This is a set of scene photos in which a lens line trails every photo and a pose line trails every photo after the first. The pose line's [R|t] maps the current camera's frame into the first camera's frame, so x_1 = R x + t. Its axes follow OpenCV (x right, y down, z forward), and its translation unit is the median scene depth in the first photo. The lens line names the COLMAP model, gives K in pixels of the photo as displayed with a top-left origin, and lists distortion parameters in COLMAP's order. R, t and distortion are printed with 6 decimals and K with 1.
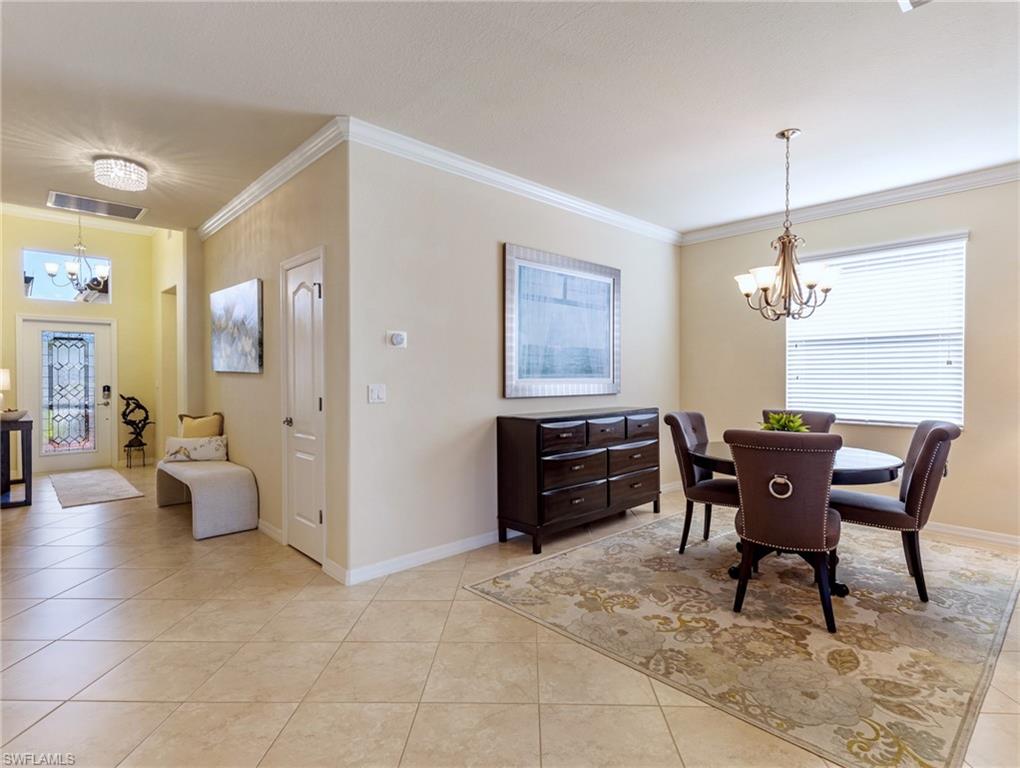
lens RADIAL K [[522.9, 0, 512.1], [0, 522.9, 379.4], [0, 0, 1]] dist [0.006214, -0.000496]
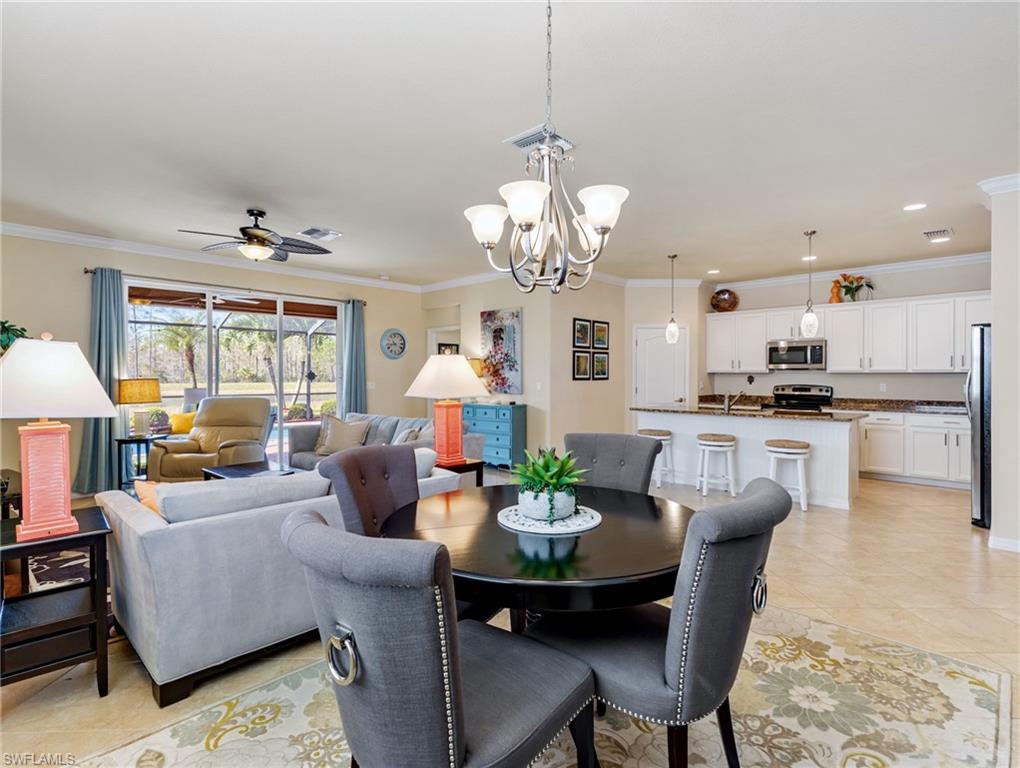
lens RADIAL K [[521.4, 0, 513.2], [0, 521.4, 375.6], [0, 0, 1]] dist [0.007741, -0.000487]
pose [[-0.998814, 0.000141, -0.048694, 0.489515], [-0.000391, 0.999940, 0.010913, -0.021773], [0.048693, 0.010919, -0.998754, 1.308969]]
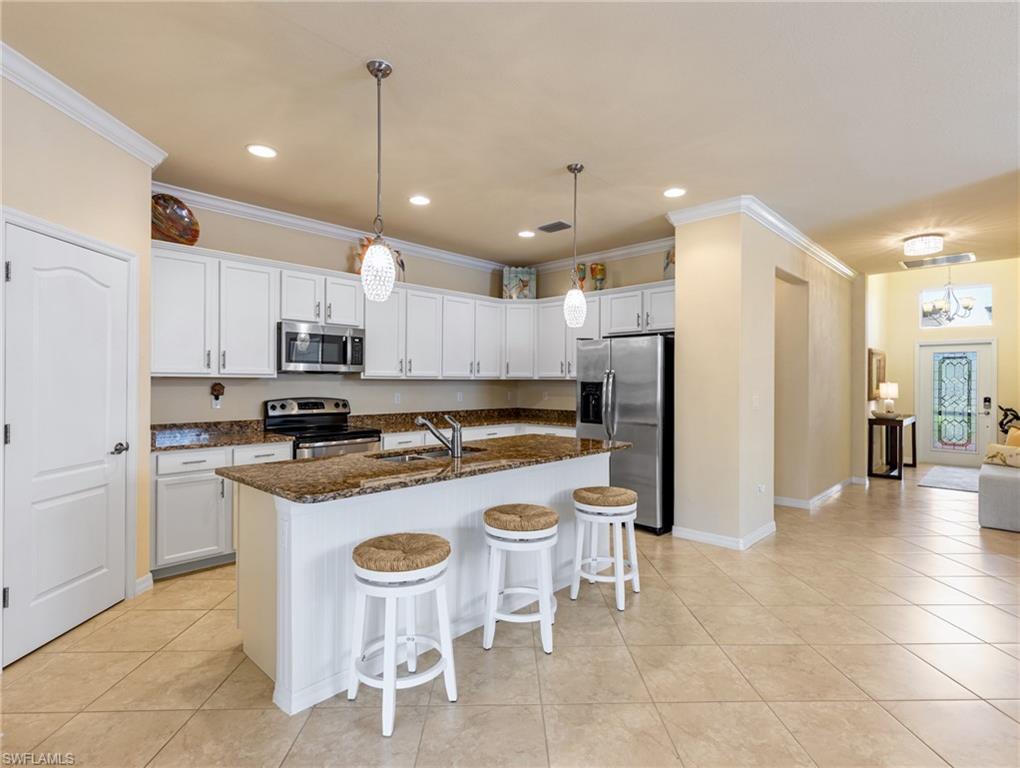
lens RADIAL K [[517.1, 0, 515.7], [0, 517.1, 382.0], [0, 0, 1]] dist [0.005185, -0.000200]
pose [[0.052206, 0.001931, -0.998634, 0.532974], [-0.015327, 0.999882, 0.001132, -0.011884], [0.998519, 0.015247, 0.052230, -0.132328]]
